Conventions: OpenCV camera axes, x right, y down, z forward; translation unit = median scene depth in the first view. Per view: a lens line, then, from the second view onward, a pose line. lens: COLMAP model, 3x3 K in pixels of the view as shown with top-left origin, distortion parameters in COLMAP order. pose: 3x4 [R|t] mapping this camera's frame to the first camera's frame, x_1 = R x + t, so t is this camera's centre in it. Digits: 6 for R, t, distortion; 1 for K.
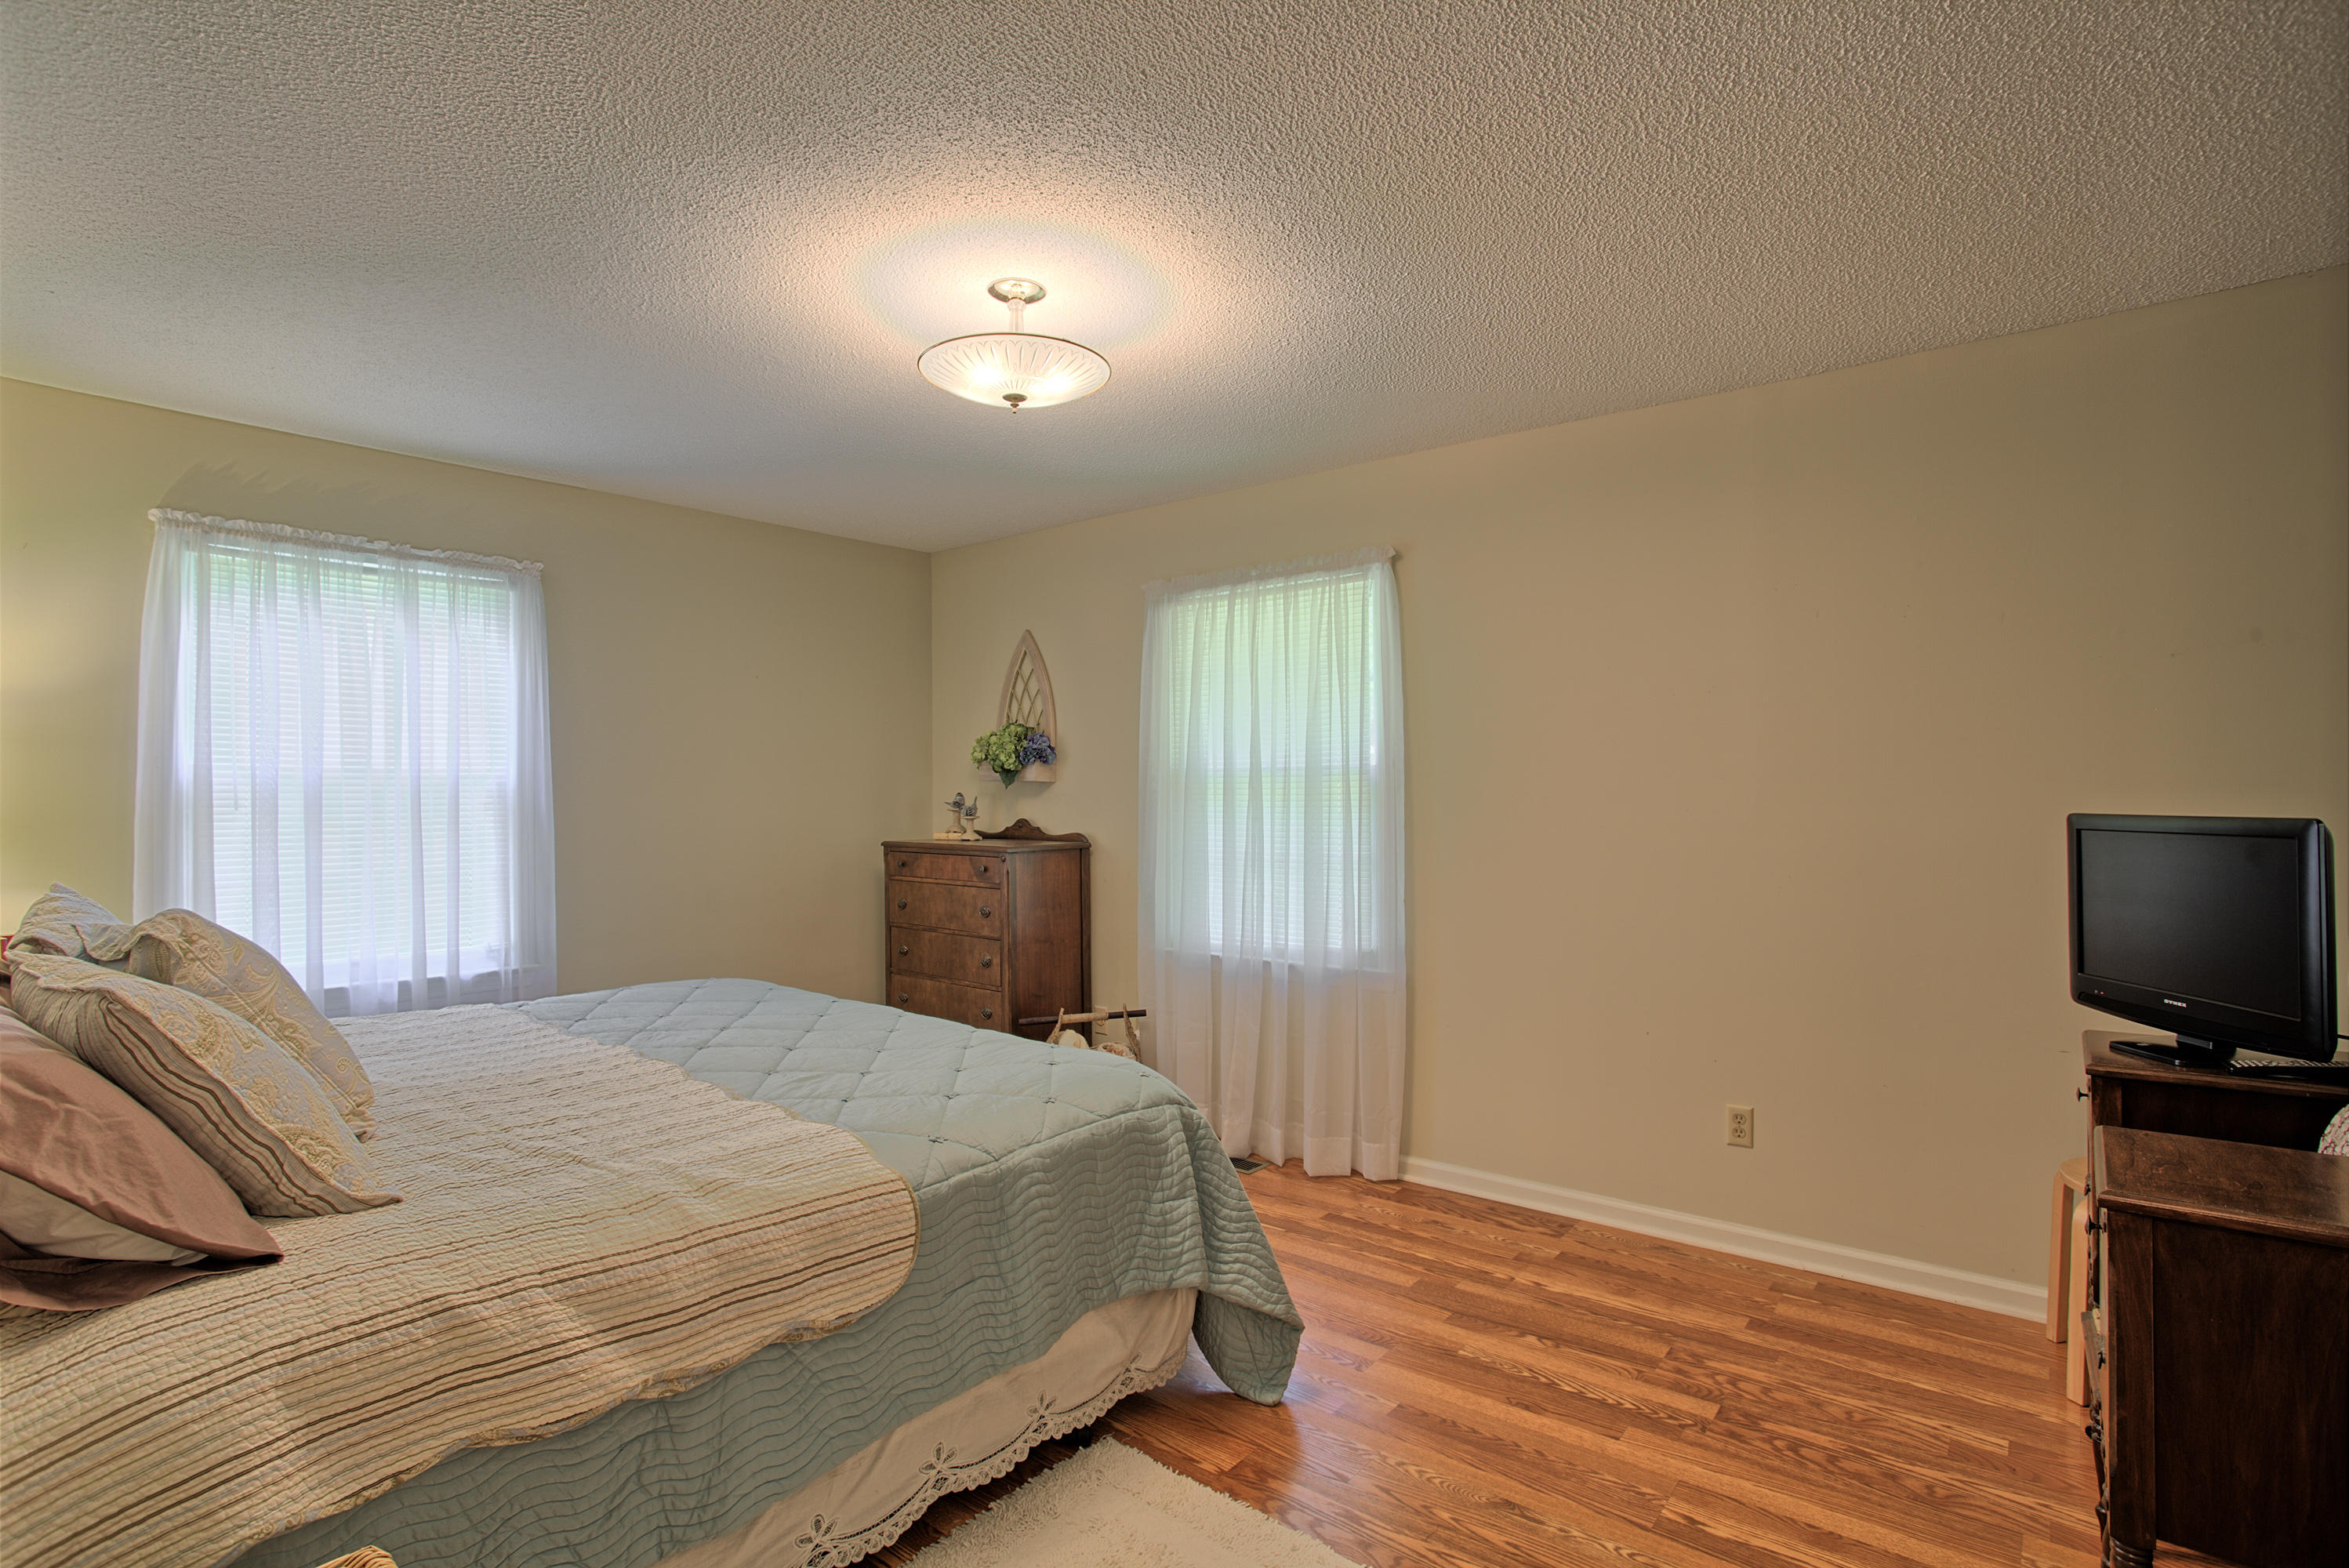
lens RADIAL K [[1134.8, 0, 1175.9], [0, 1134.8, 789.3], [0, 0, 1]] dist [-0.076395, 0.031220]
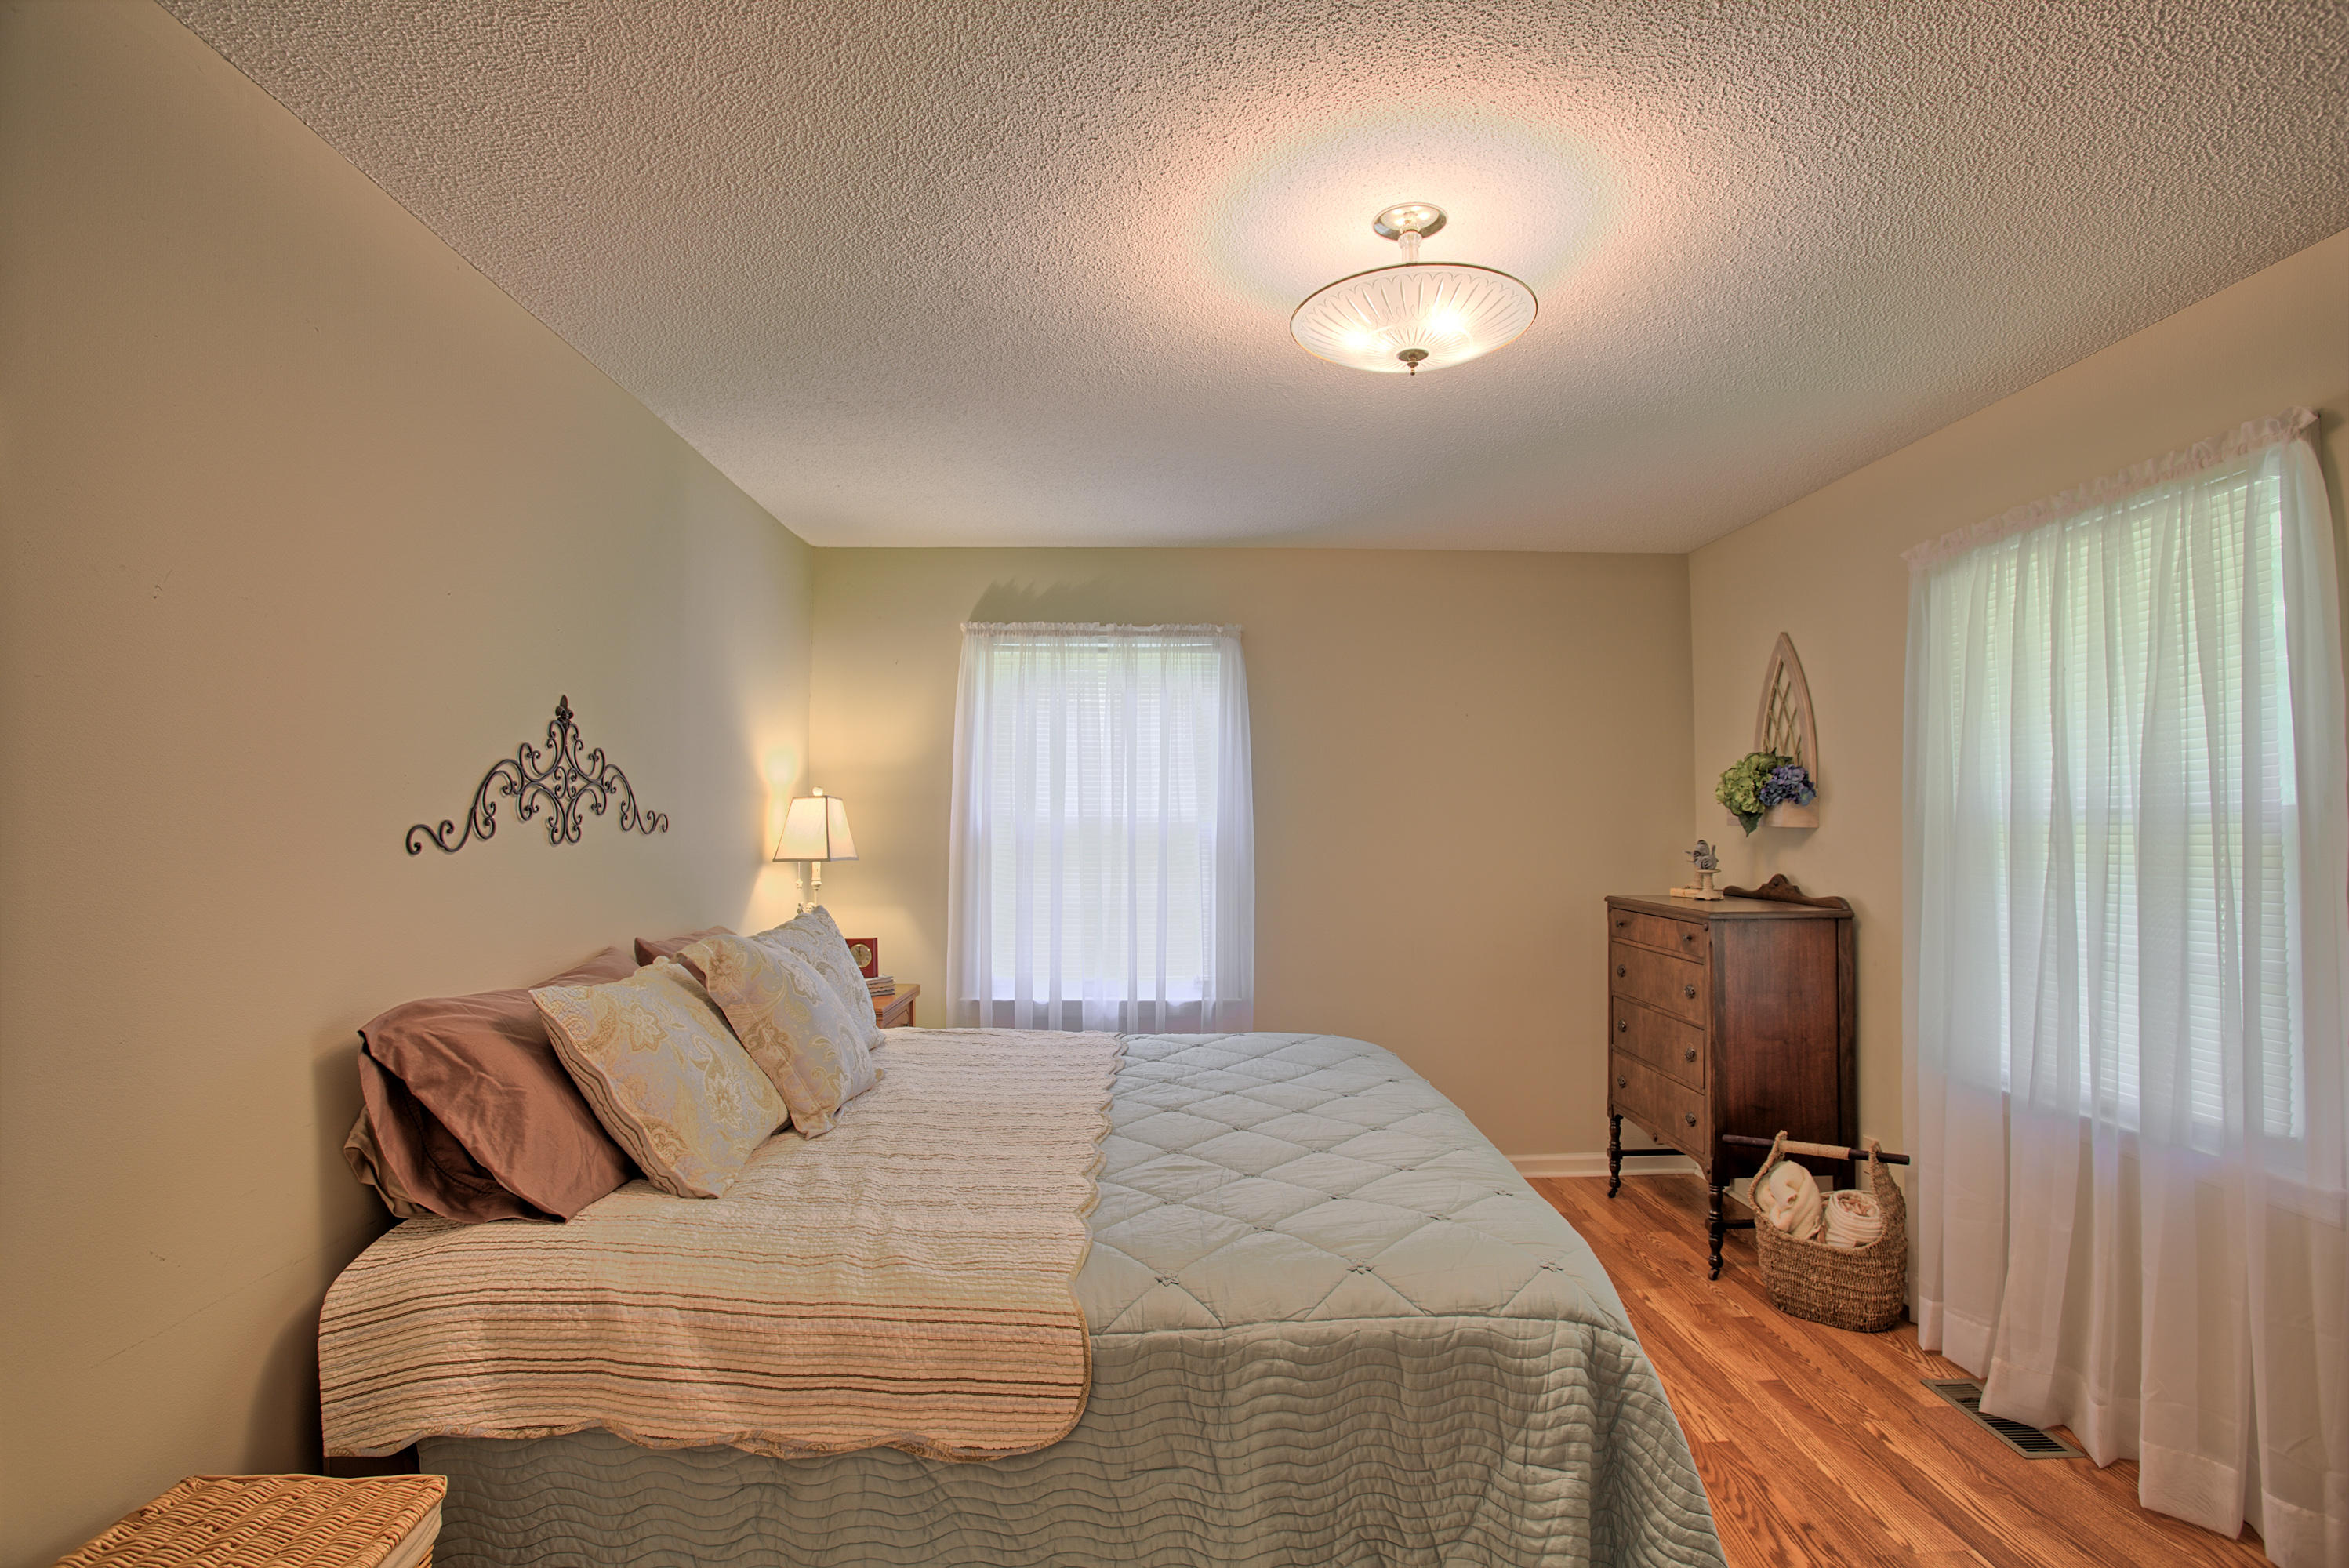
lens RADIAL K [[1134.8, 0, 1175.9], [0, 1134.8, 789.3], [0, 0, 1]] dist [-0.076395, 0.031220]
pose [[0.653508, -0.018980, -0.756682, 0.420552], [-0.001972, 0.999639, -0.026777, -0.027689], [0.756917, 0.018992, 0.653235, 0.454823]]
